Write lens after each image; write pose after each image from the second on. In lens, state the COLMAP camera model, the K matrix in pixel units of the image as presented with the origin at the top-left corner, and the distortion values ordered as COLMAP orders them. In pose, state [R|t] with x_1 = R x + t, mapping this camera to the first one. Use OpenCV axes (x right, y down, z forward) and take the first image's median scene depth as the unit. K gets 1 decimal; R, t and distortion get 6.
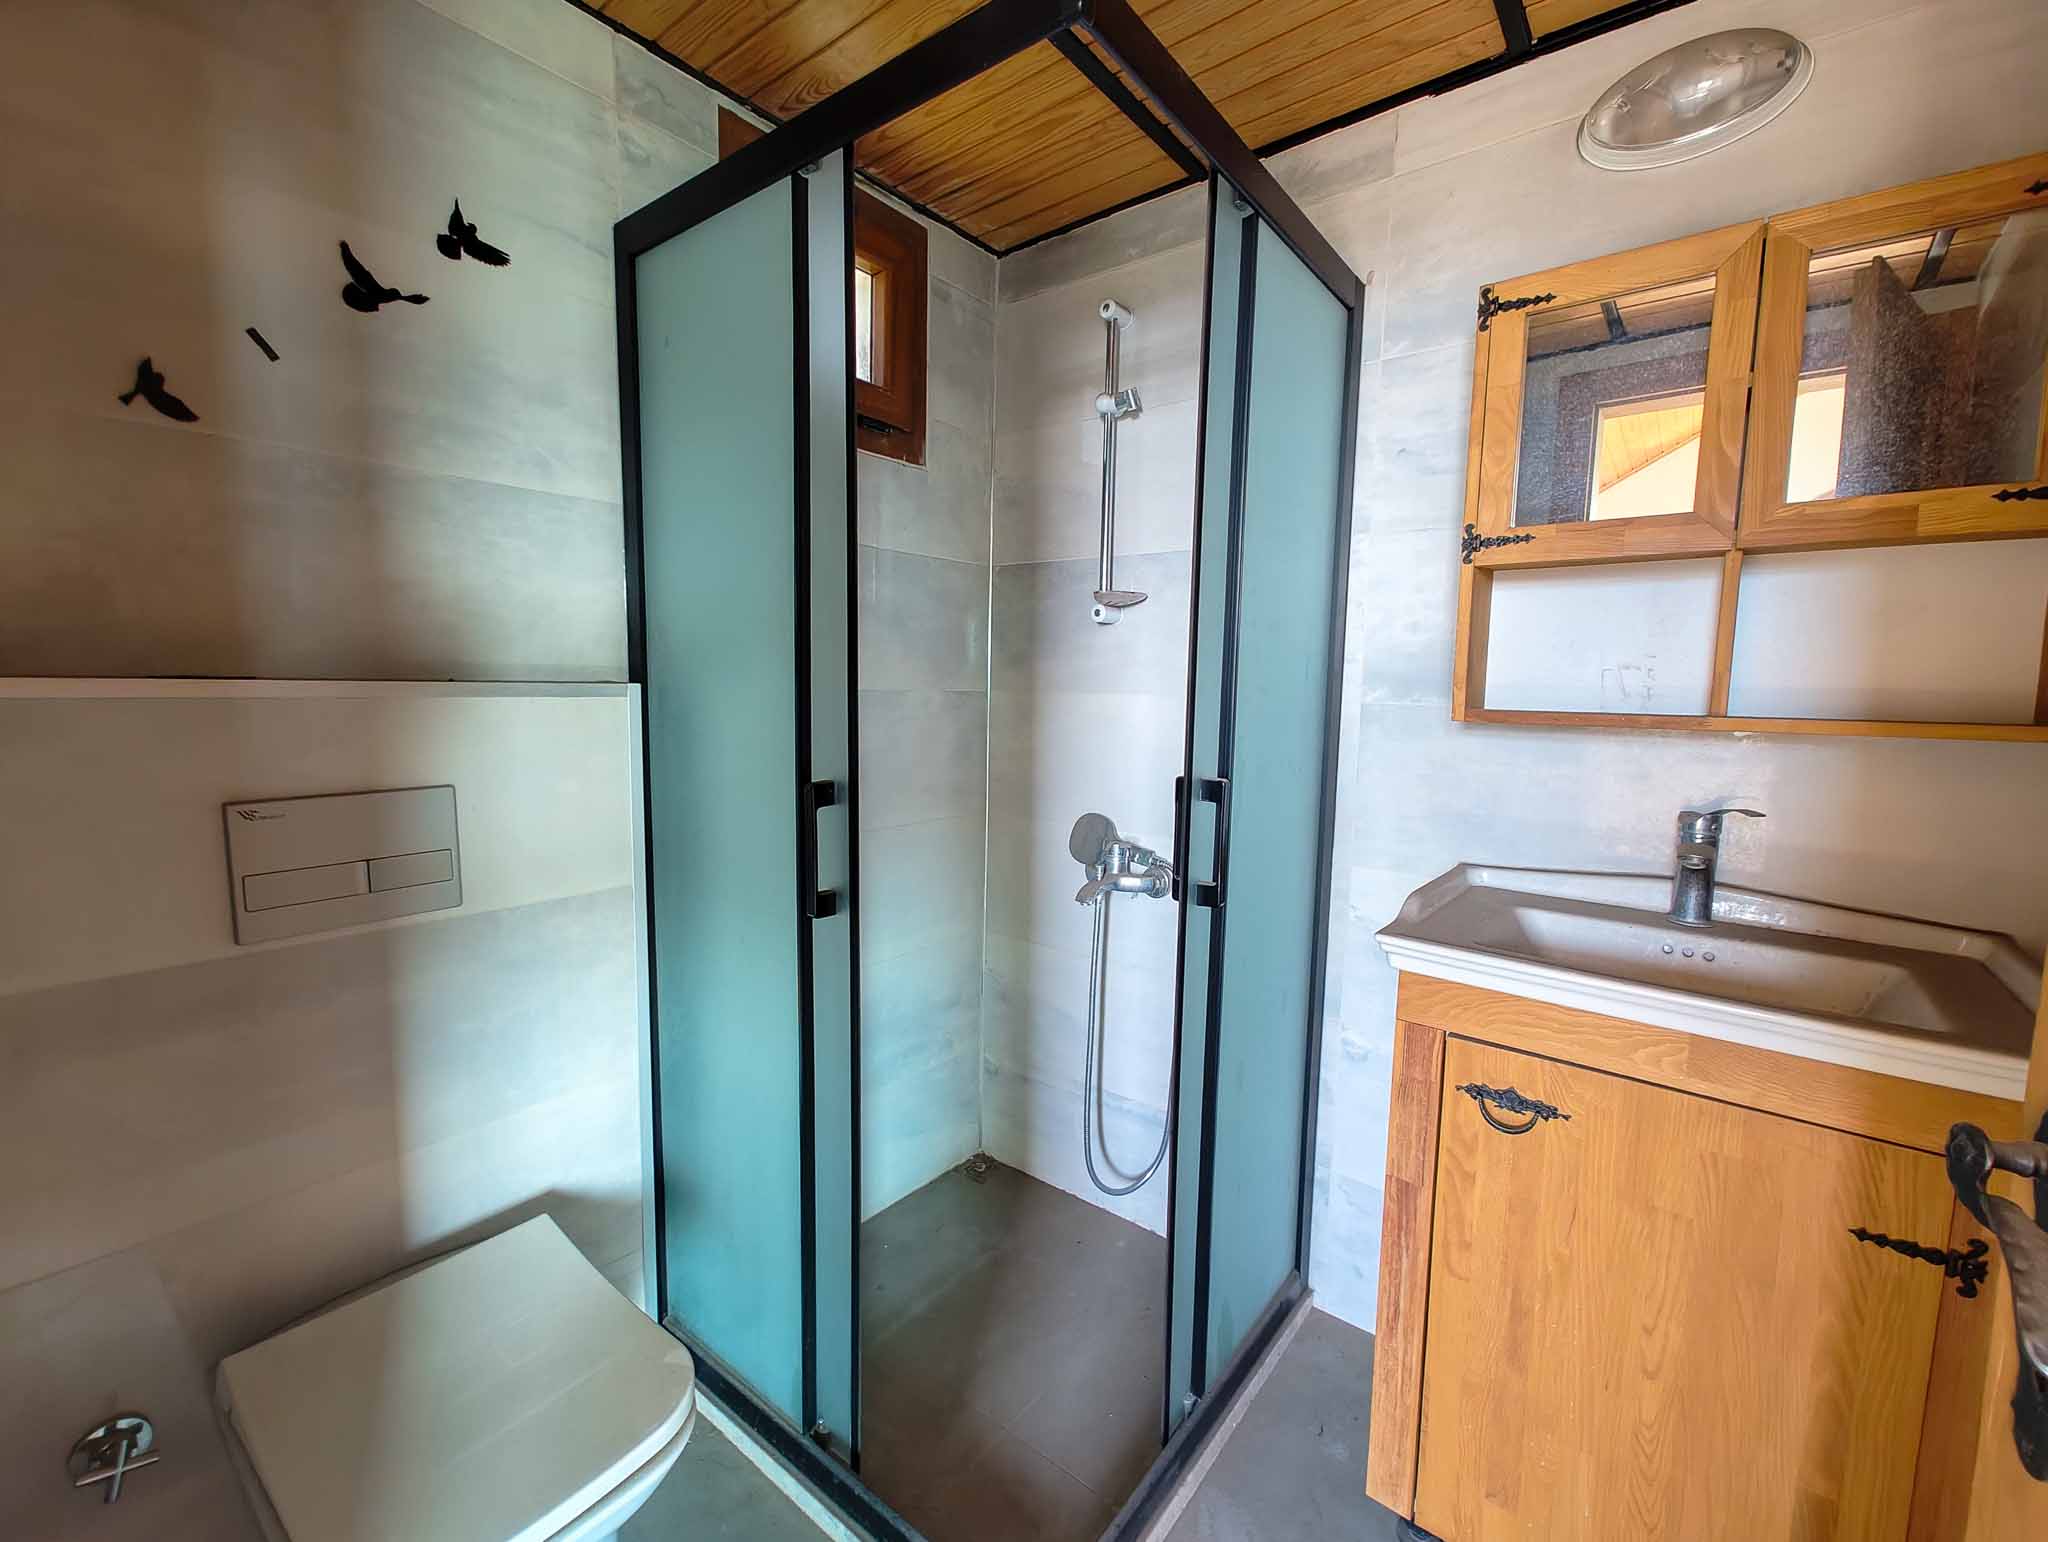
lens RADIAL K [[873.9, 0, 1035.8], [0, 873.9, 766.8], [0, 0, 1]] dist [0.022507, 0.000288]
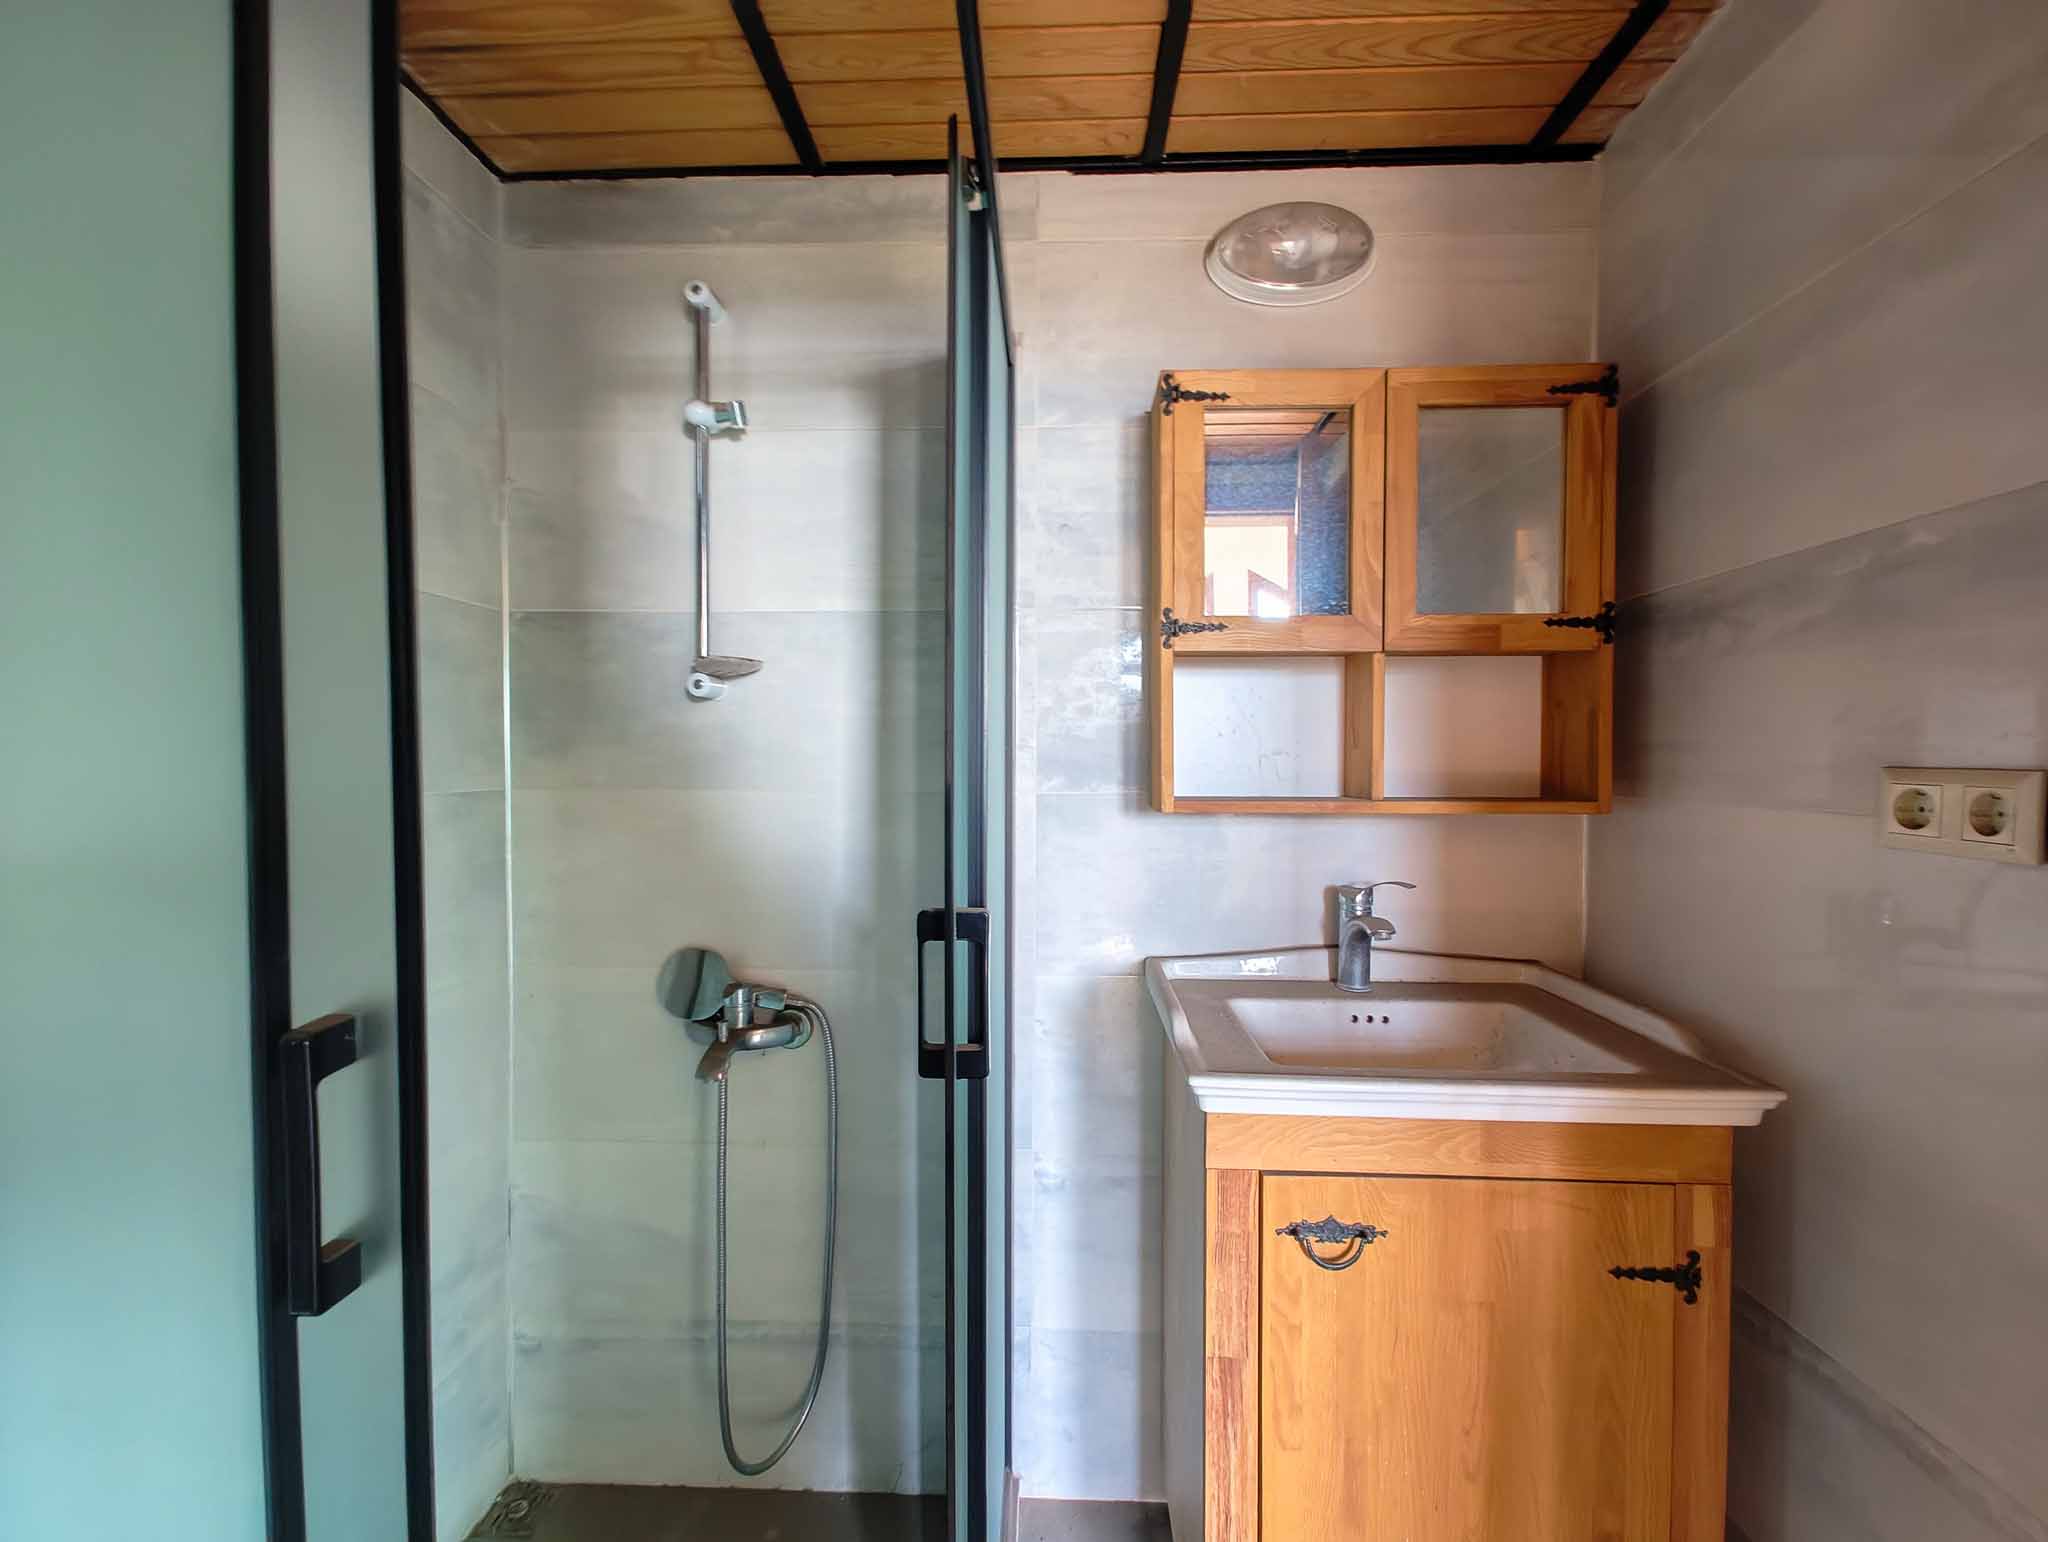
lens RADIAL K [[851.1, 0, 1022.2], [0, 851.1, 780.0], [0, 0, 1]] dist [0.014223, 0.000468]
pose [[0.813150, -0.035293, 0.580984, -0.187231], [0.069668, 0.996886, -0.036950, -0.066698], [-0.577870, 0.070522, 0.813076, 0.351334]]
